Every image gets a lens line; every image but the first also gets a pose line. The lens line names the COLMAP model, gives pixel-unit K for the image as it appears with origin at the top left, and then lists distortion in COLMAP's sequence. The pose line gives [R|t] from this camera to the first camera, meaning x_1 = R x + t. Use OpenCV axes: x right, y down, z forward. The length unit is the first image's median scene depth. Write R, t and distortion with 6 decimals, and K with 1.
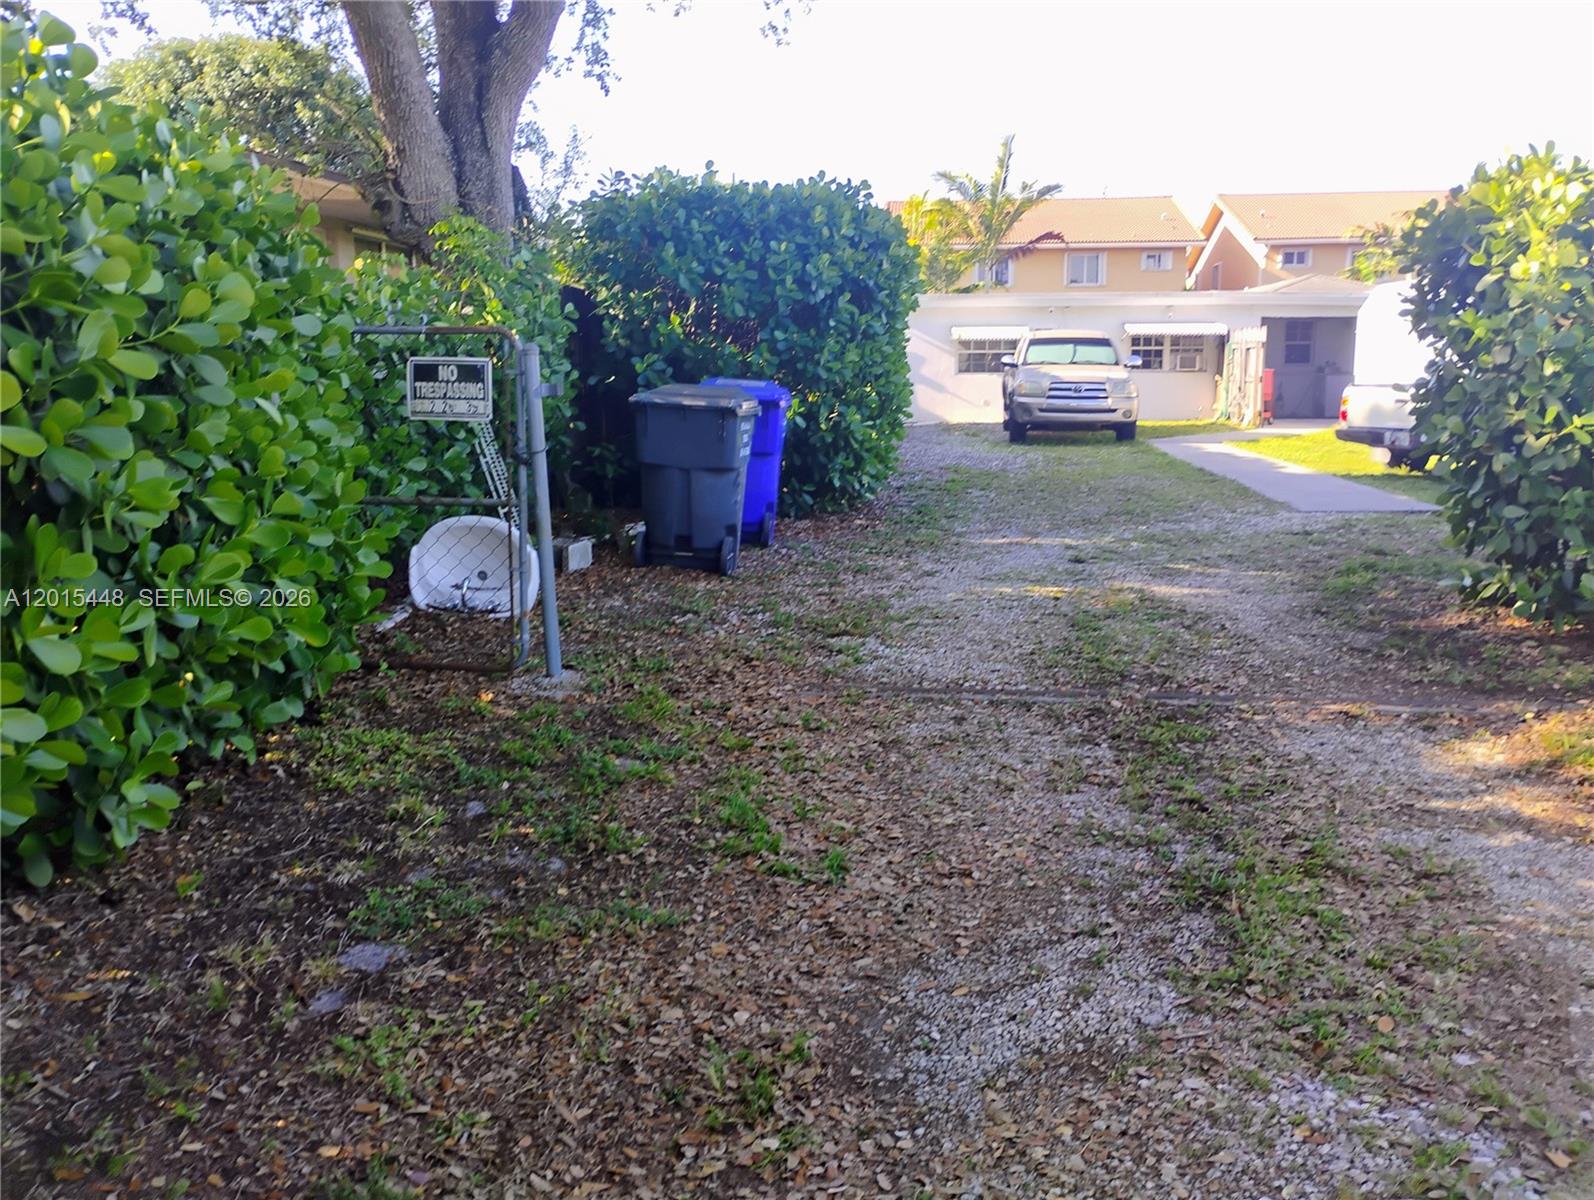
lens RADIAL K [[1289.7, 0, 797.0], [0, 1289.7, 600.0], [0, 0, 1]] dist [0.004644, 0.010417]
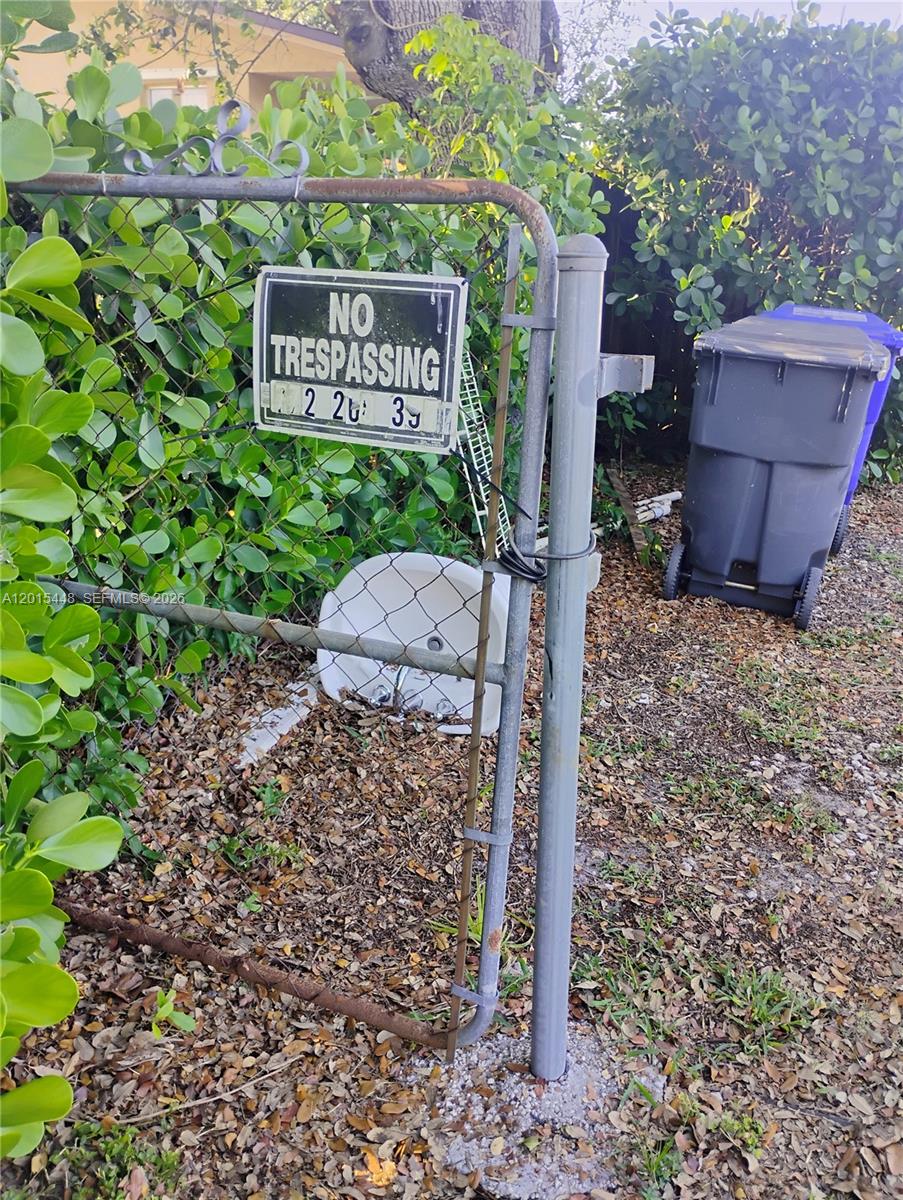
lens RADIAL K [[970.9, 0, 451.5], [0, 970.9, 600.0], [0, 0, 1]] dist [0.004644, 0.010417]
pose [[0.962008, 0.124306, -0.243081, -0.133654], [-0.087045, 0.983520, 0.158465, -0.115013], [0.258773, -0.131285, 0.956975, 0.590960]]
